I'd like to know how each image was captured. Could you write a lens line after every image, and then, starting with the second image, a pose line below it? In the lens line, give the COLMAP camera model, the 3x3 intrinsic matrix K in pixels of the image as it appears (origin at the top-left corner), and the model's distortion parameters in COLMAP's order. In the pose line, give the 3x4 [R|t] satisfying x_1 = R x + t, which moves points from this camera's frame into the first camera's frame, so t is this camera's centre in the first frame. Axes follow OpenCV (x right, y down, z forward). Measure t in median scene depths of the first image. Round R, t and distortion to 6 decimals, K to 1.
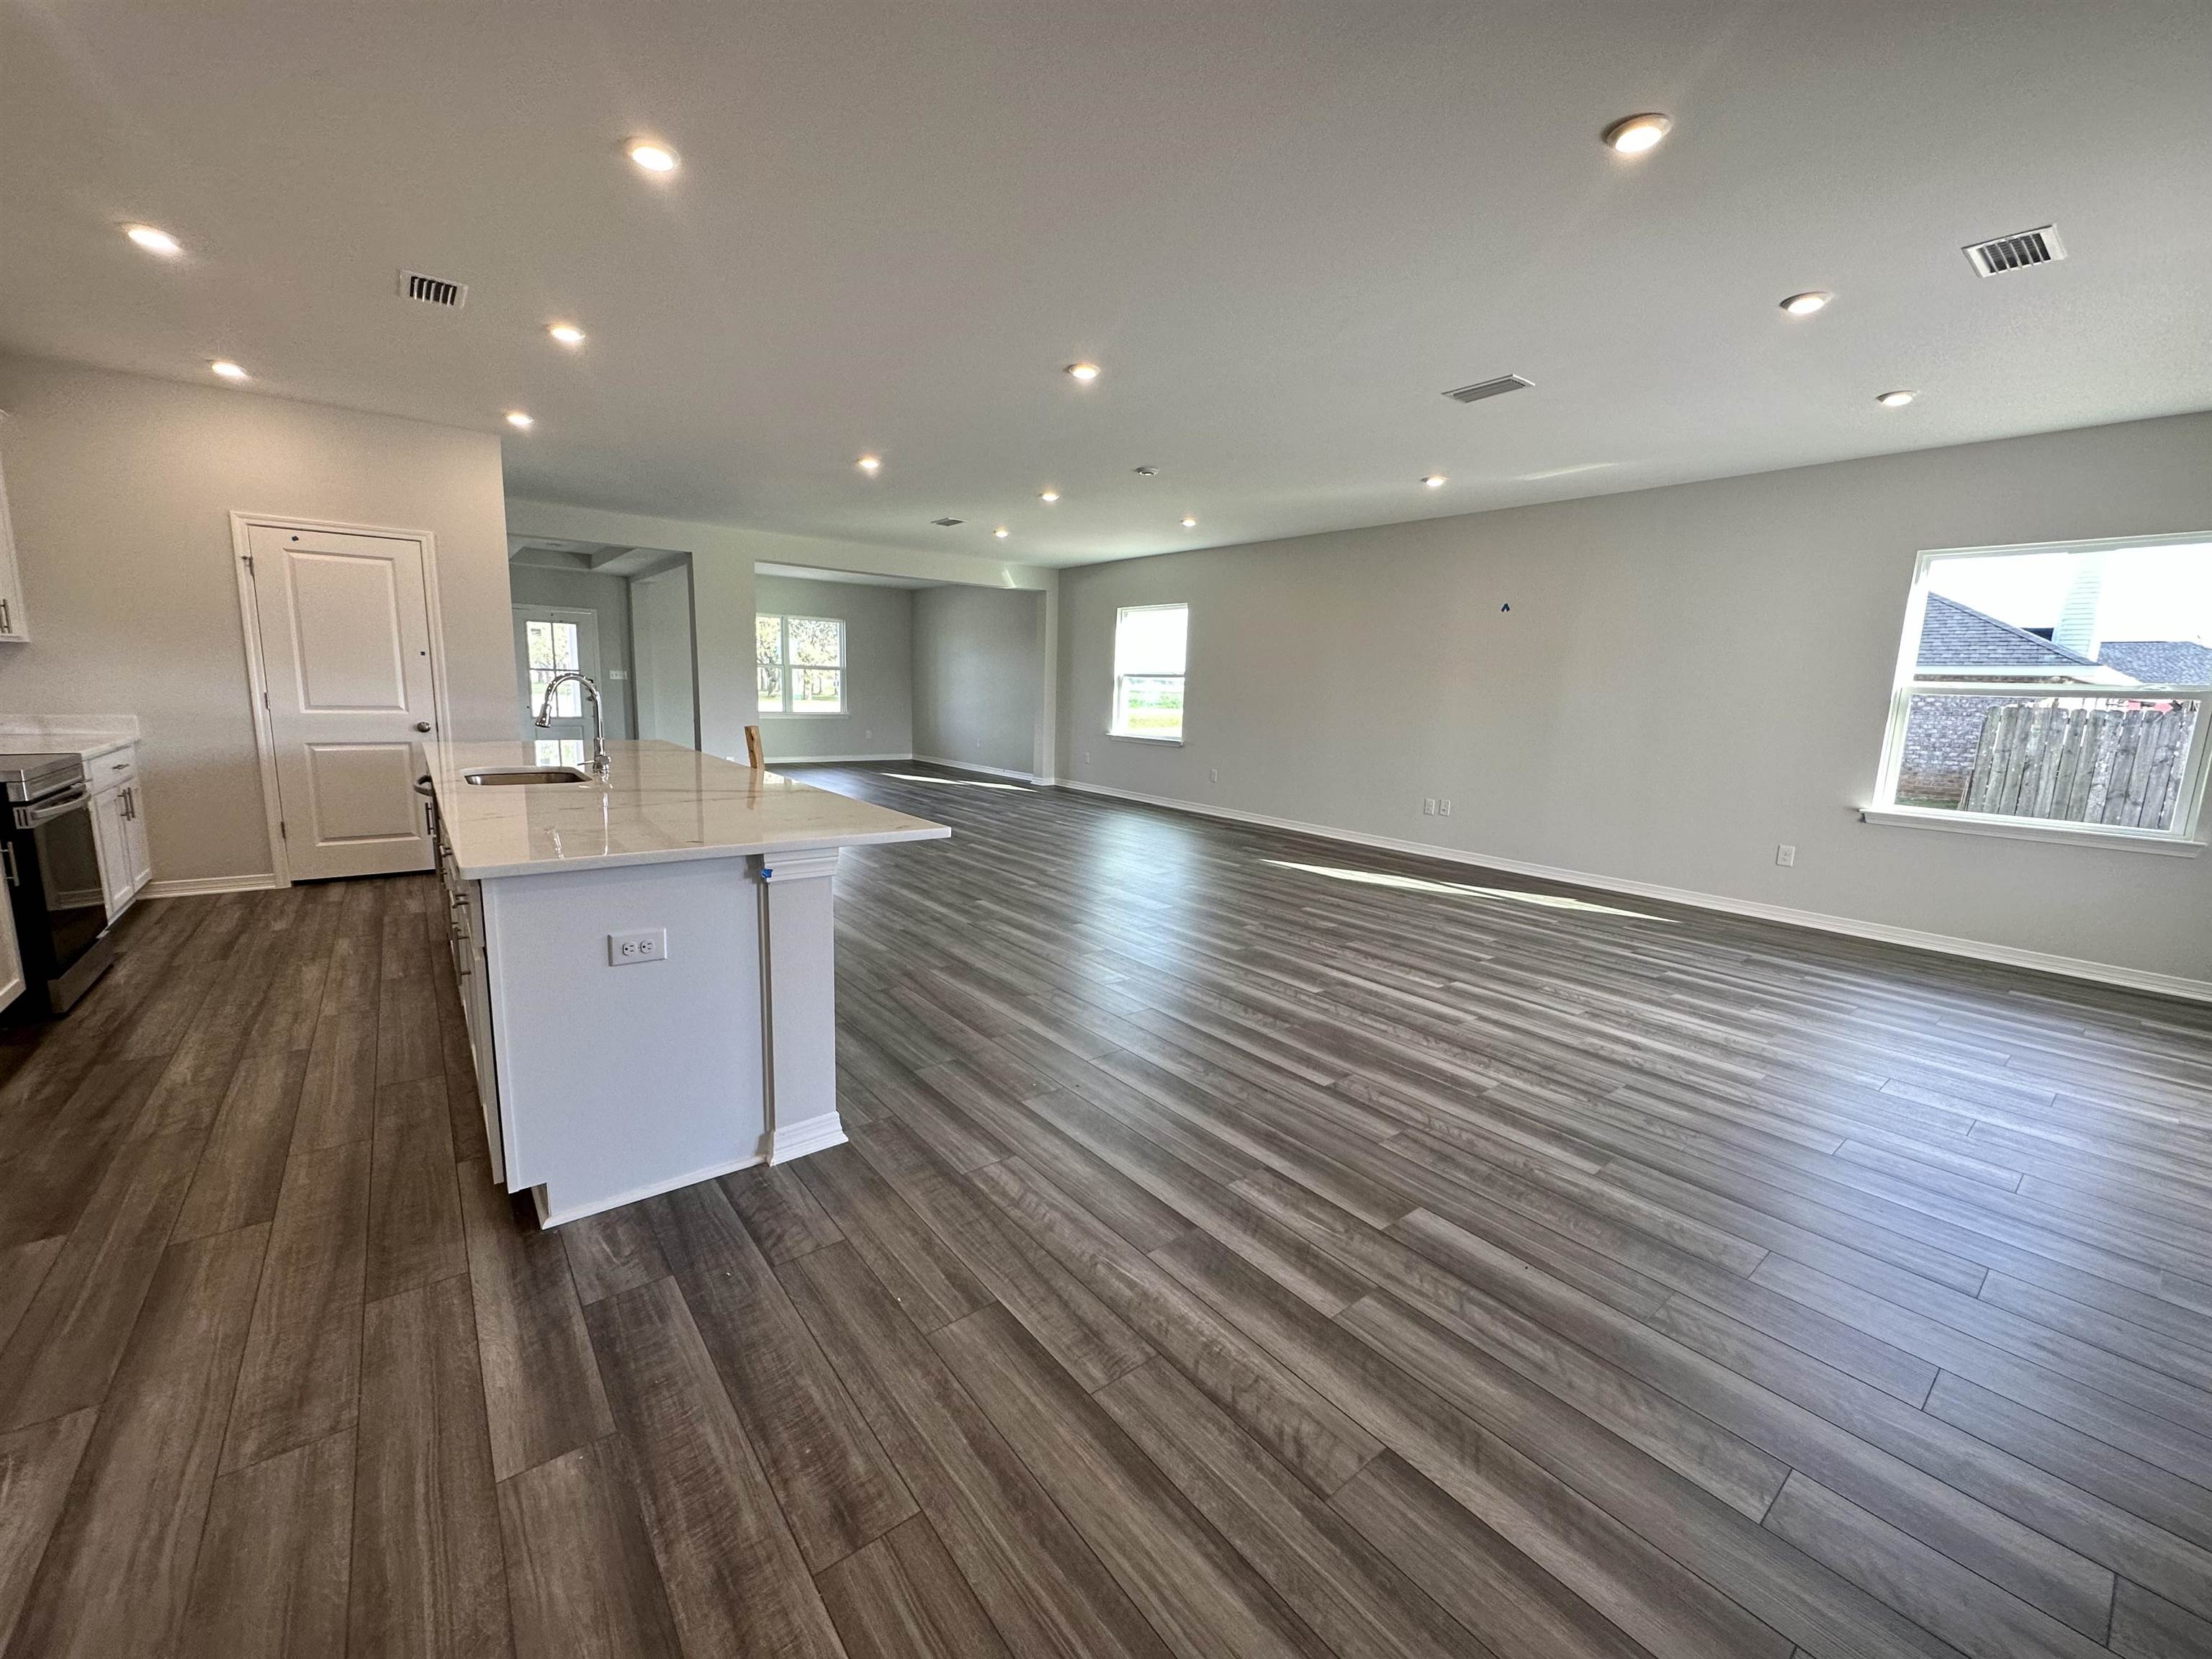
lens RADIAL K [[879.8, 0, 1106.0], [0, 879.8, 829.5], [0, 0, 1]] dist [-0.002773, 0.000165]
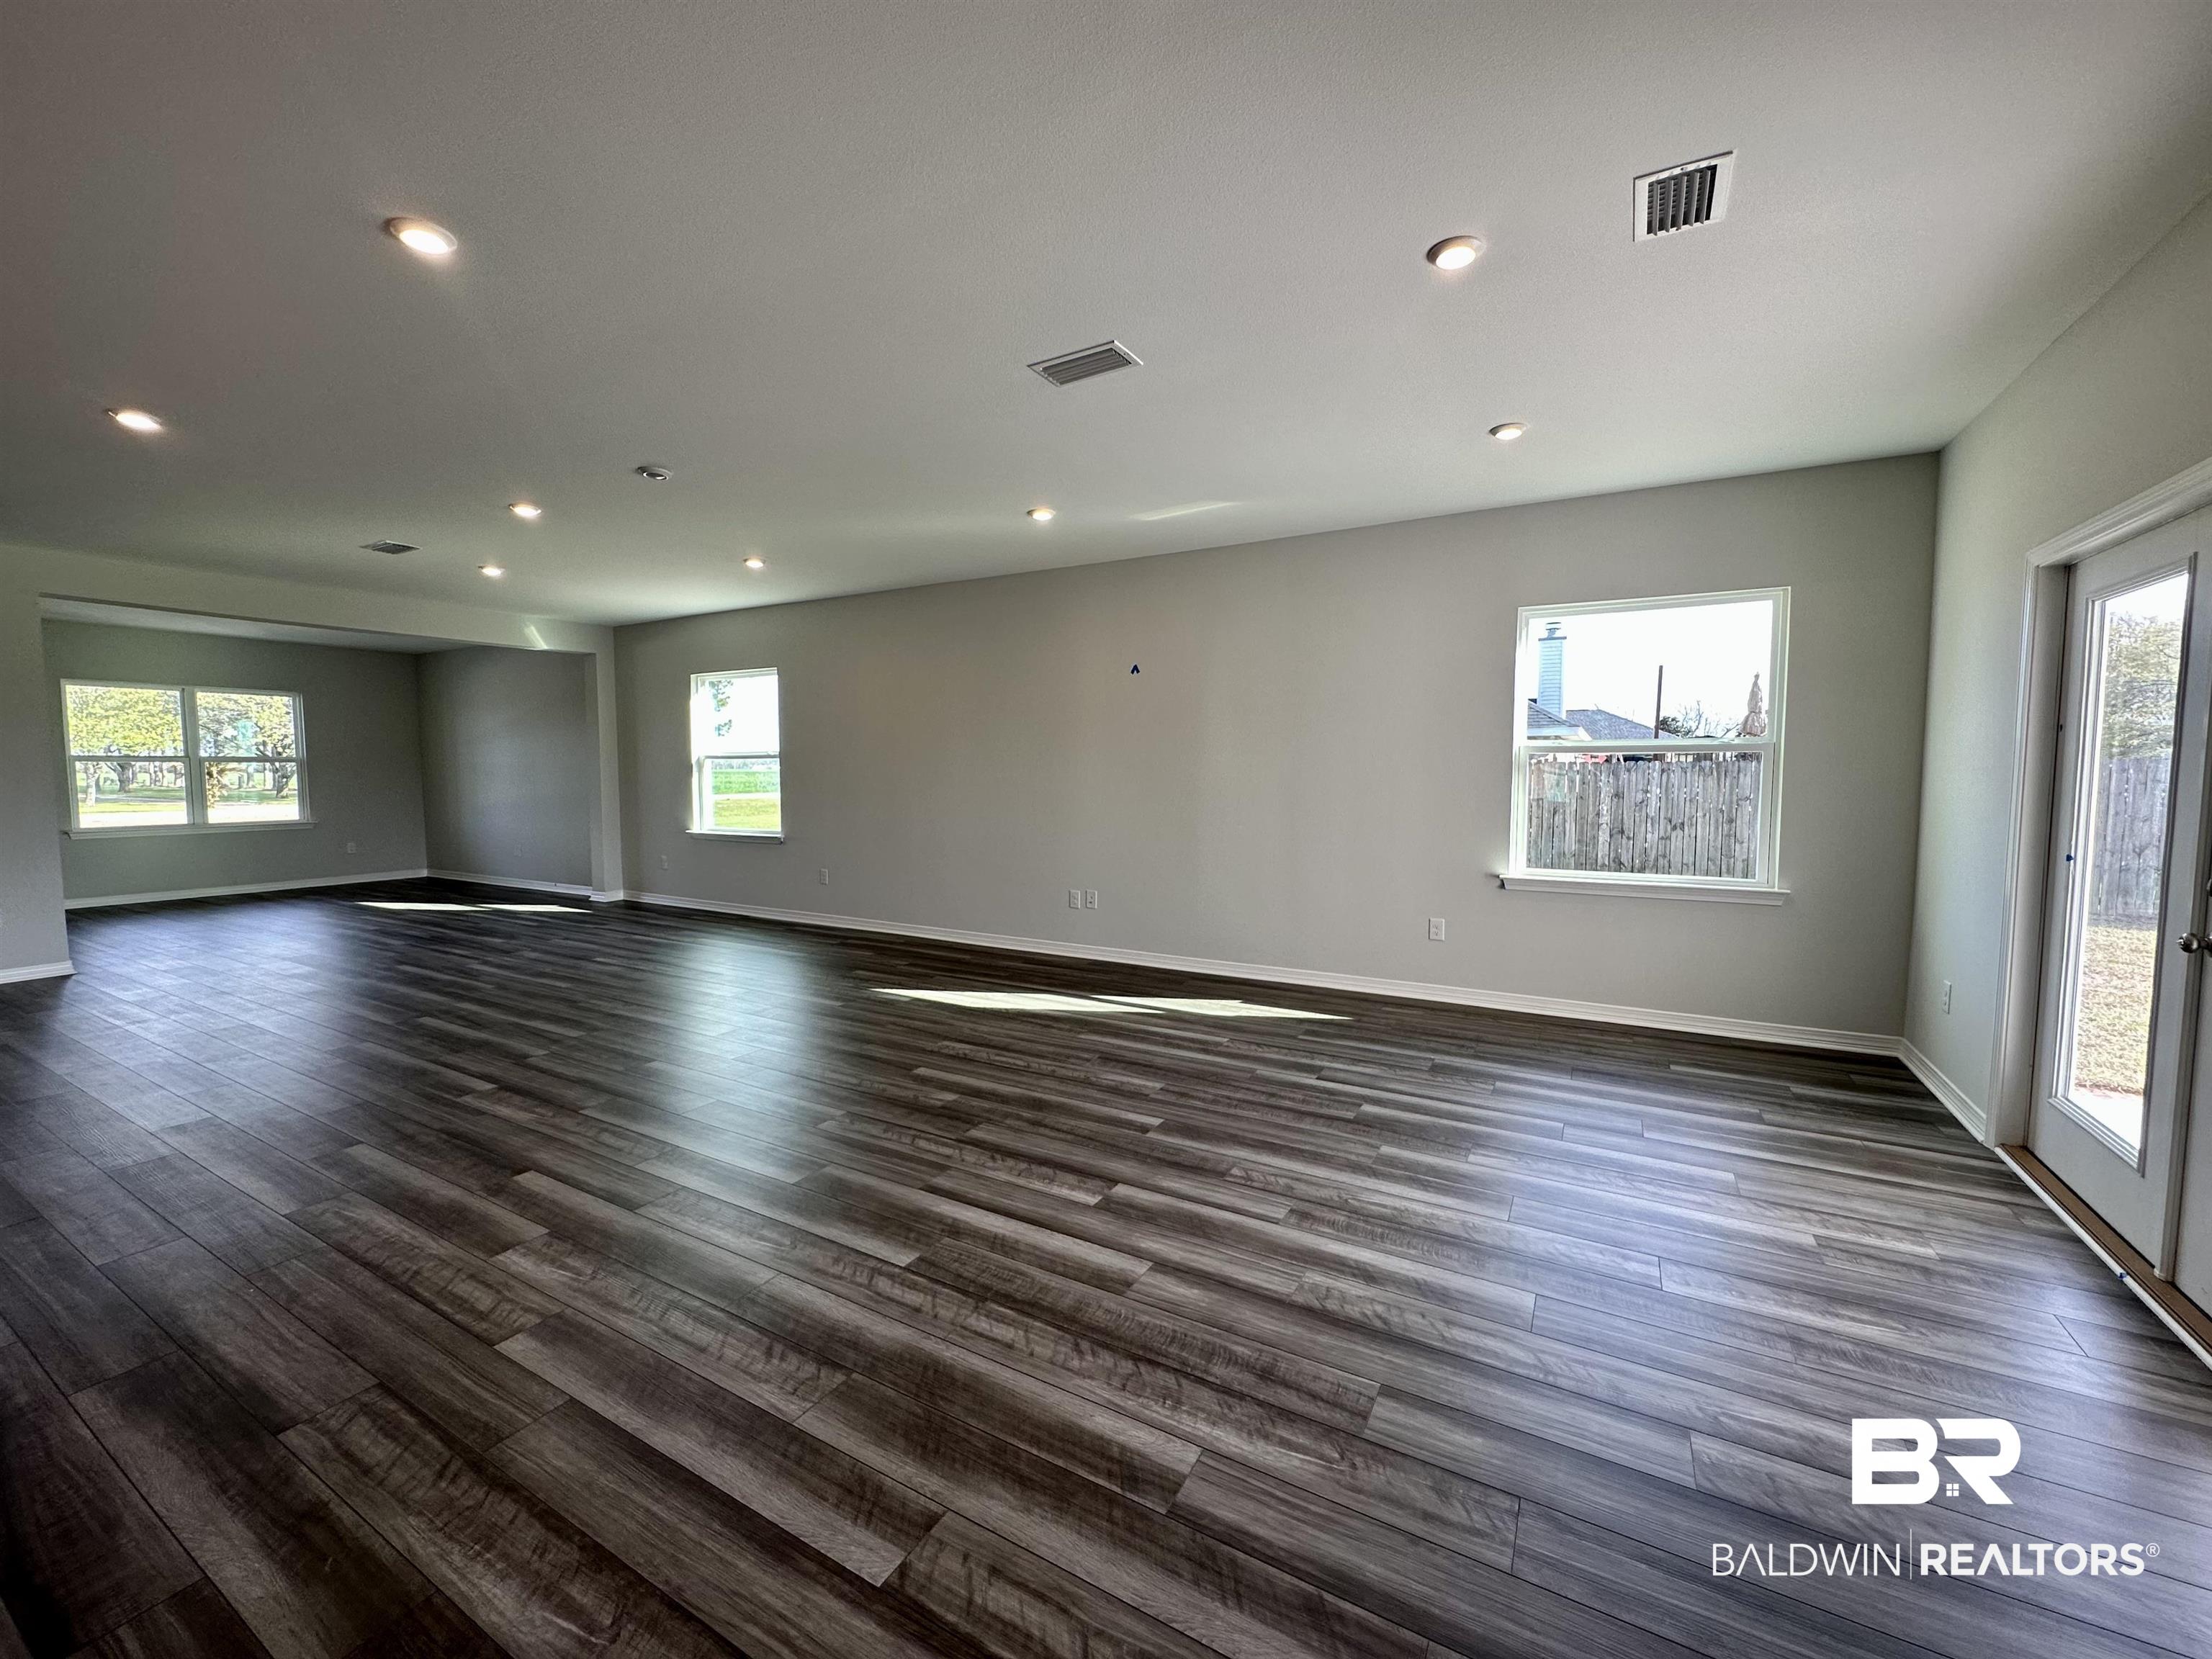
lens RADIAL K [[879.8, 0, 1106.0], [0, 879.8, 829.5], [0, 0, 1]] dist [-0.002773, 0.000165]
pose [[0.928329, -0.058633, 0.367107, 0.144149], [0.090204, 0.993501, -0.069426, -0.052384], [-0.360651, 0.097565, 0.927584, 0.318546]]
